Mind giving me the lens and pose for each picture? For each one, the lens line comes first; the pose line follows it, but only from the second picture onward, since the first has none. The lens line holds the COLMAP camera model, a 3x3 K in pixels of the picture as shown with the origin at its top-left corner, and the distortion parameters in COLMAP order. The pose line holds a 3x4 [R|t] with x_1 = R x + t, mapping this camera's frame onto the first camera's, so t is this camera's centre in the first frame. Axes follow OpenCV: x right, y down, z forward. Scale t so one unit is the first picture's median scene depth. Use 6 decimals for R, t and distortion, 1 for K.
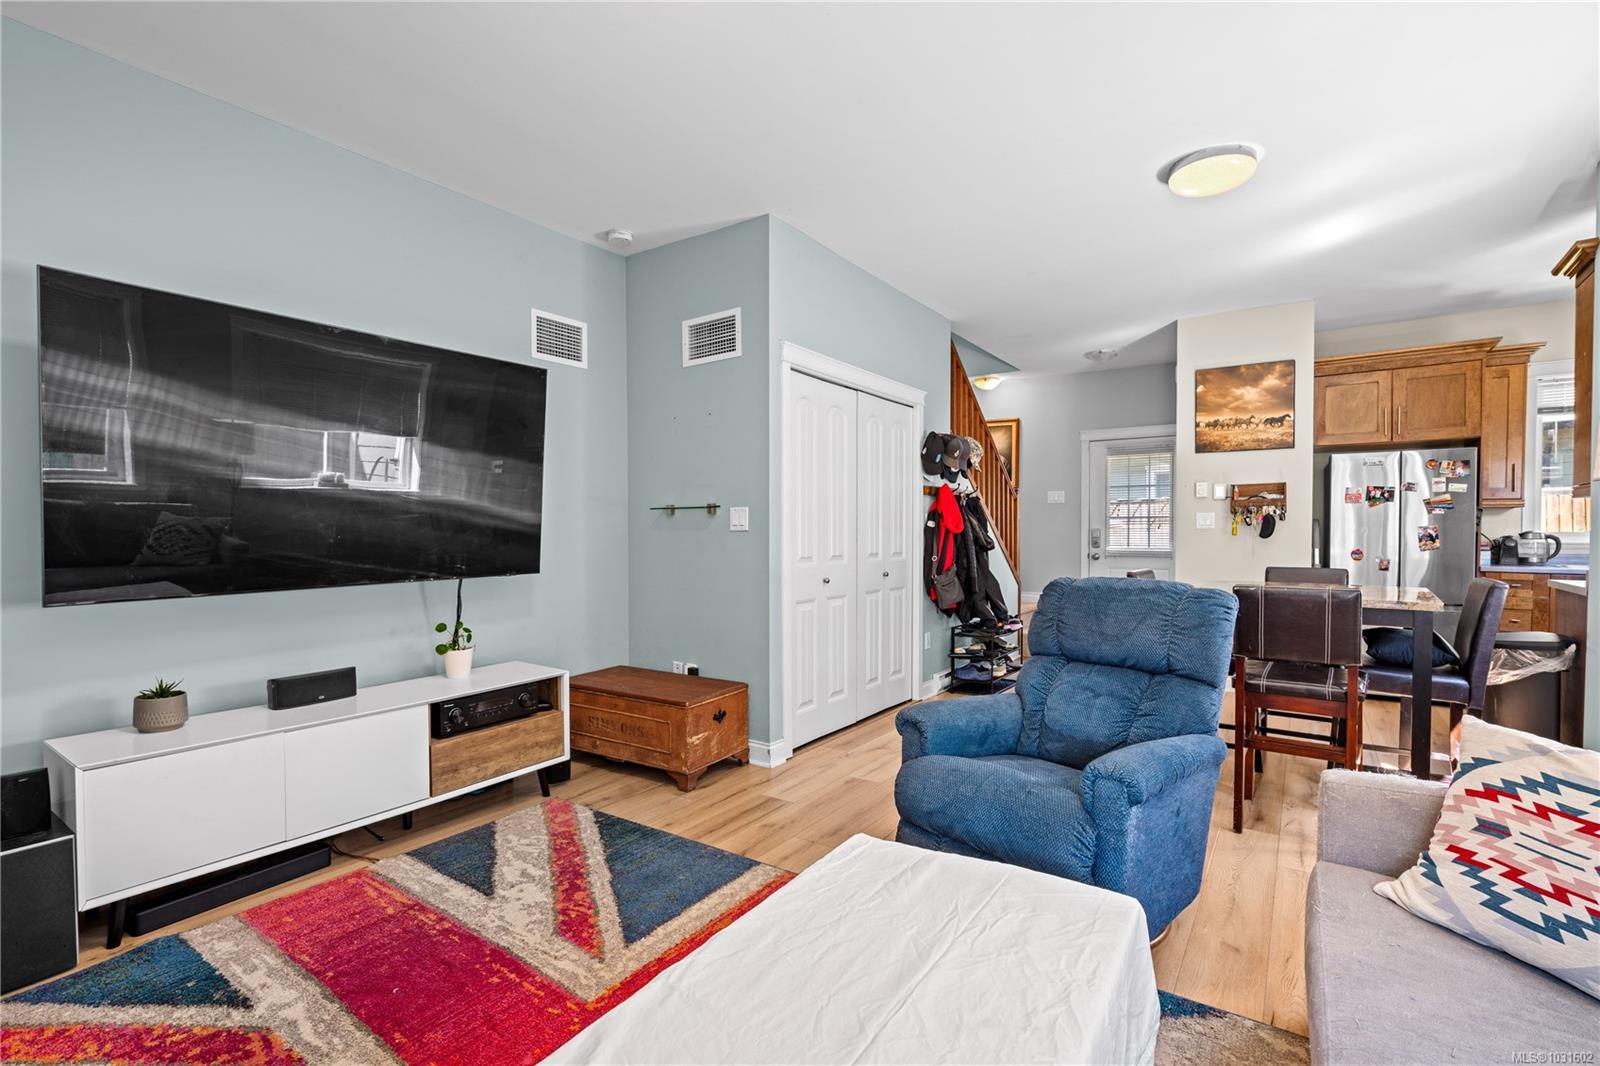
lens RADIAL K [[731.0, 0, 804.9], [0, 731.0, 545.9], [0, 0, 1]] dist [-0.004402, 0.001079]
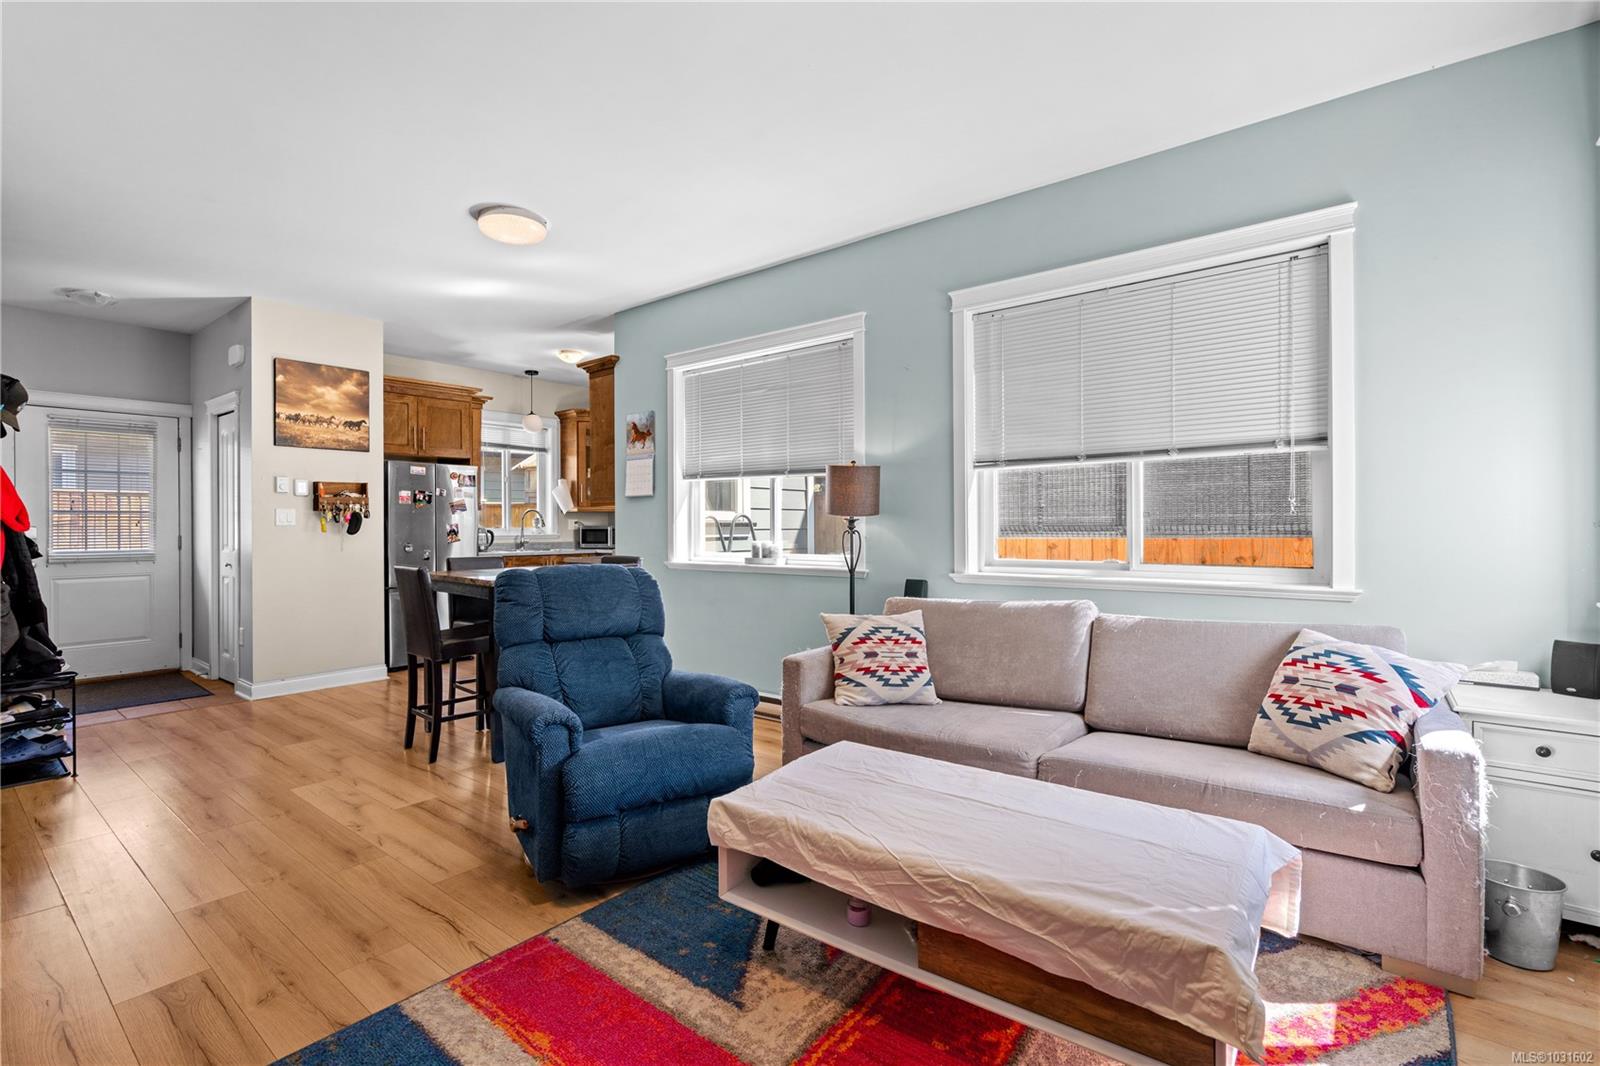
lens RADIAL K [[731.0, 0, 783.7], [0, 731.0, 525.2], [0, 0, 1]] dist [-0.004402, 0.001079]
pose [[0.081149, 0.001967, 0.996700, -0.364391], [0.024847, 0.999683, -0.003996, -0.004322], [-0.996392, 0.025089, 0.081074, 0.286649]]
